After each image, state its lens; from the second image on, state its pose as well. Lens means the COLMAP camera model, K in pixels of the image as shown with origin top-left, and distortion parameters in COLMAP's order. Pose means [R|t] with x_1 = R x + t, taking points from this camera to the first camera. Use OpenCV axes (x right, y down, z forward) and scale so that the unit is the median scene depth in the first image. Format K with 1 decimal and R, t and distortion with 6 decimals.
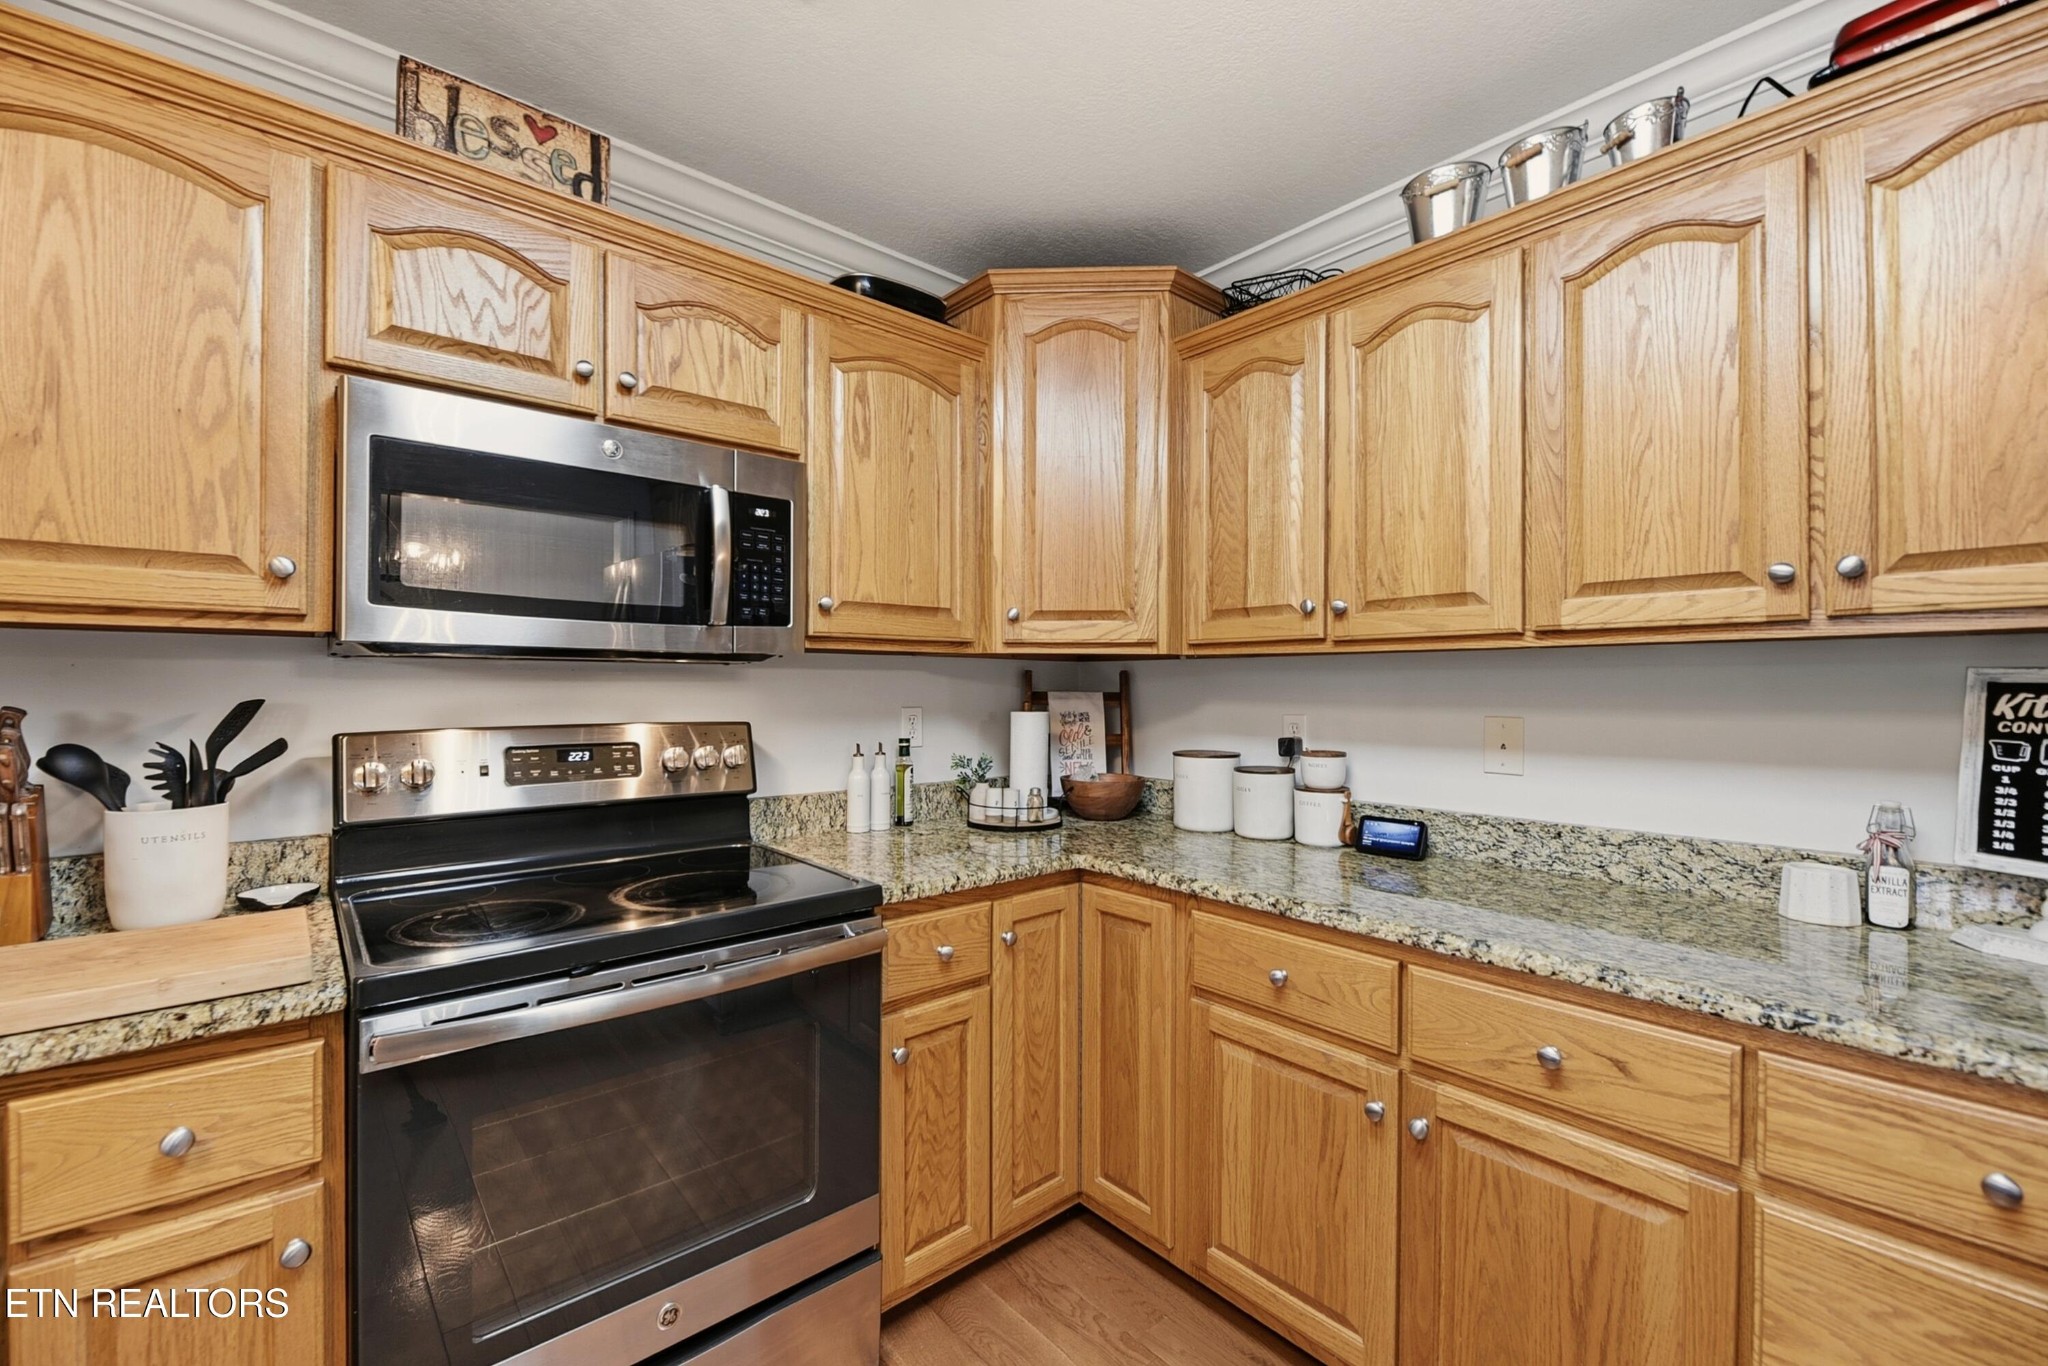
lens RADIAL K [[842.8, 0, 1007.9], [0, 842.8, 685.6], [0, 0, 1]] dist [0.001006, -0.004490]
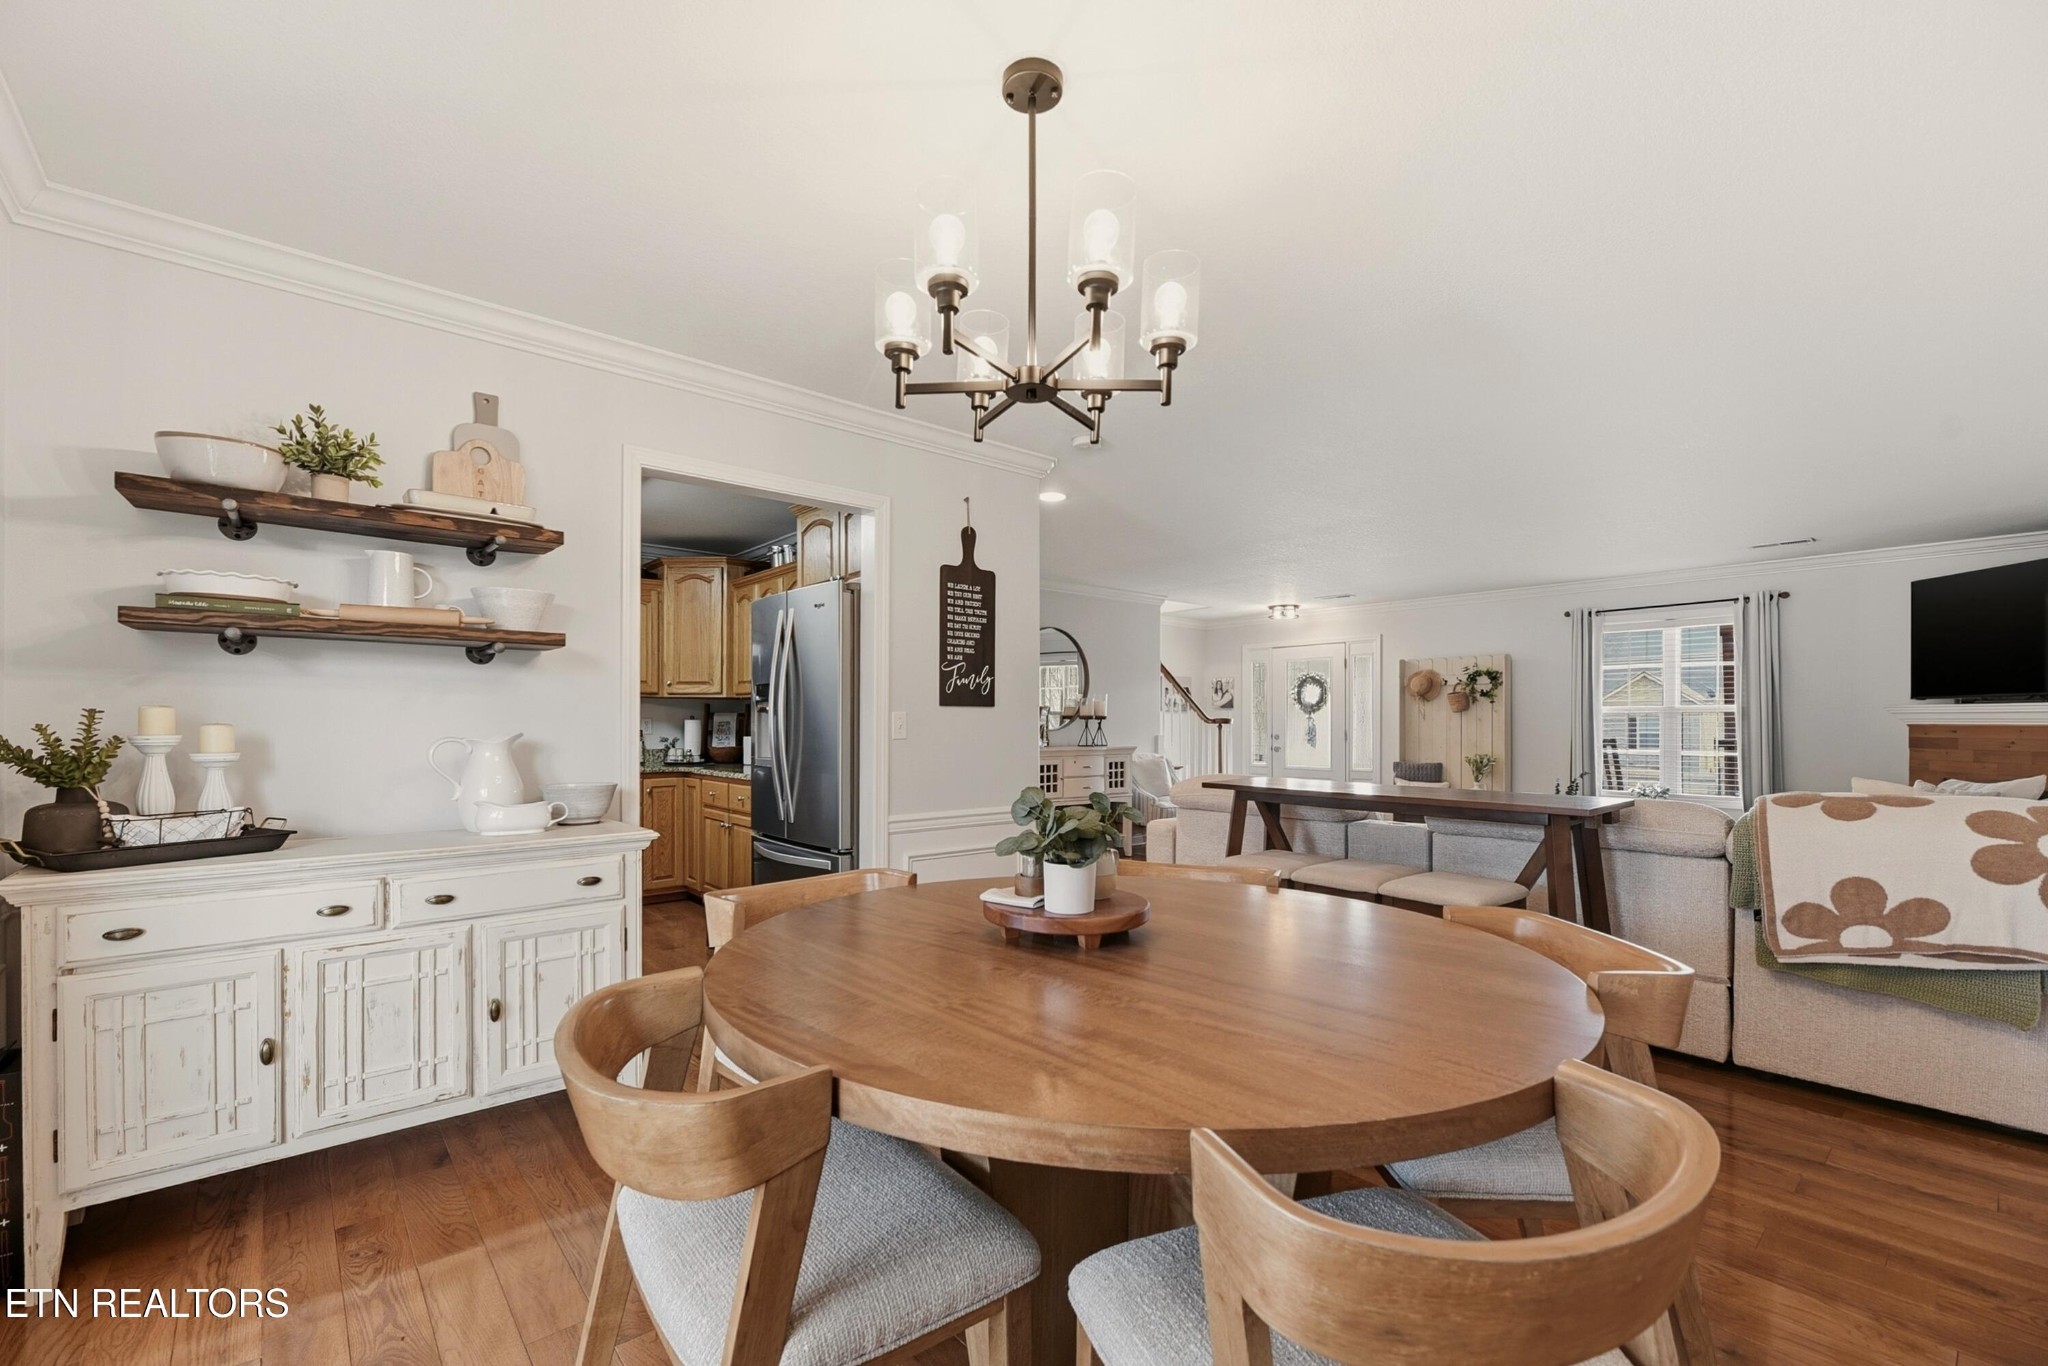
lens RADIAL K [[847.7, 0, 1026.2], [0, 847.7, 727.7], [0, 0, 1]] dist [0.000530, -0.004422]
pose [[0.999988, -0.002475, 0.004257, 1.520238], [0.002463, 0.999993, 0.002692, 0.075945], [-0.004264, -0.002681, 0.999987, -2.316652]]
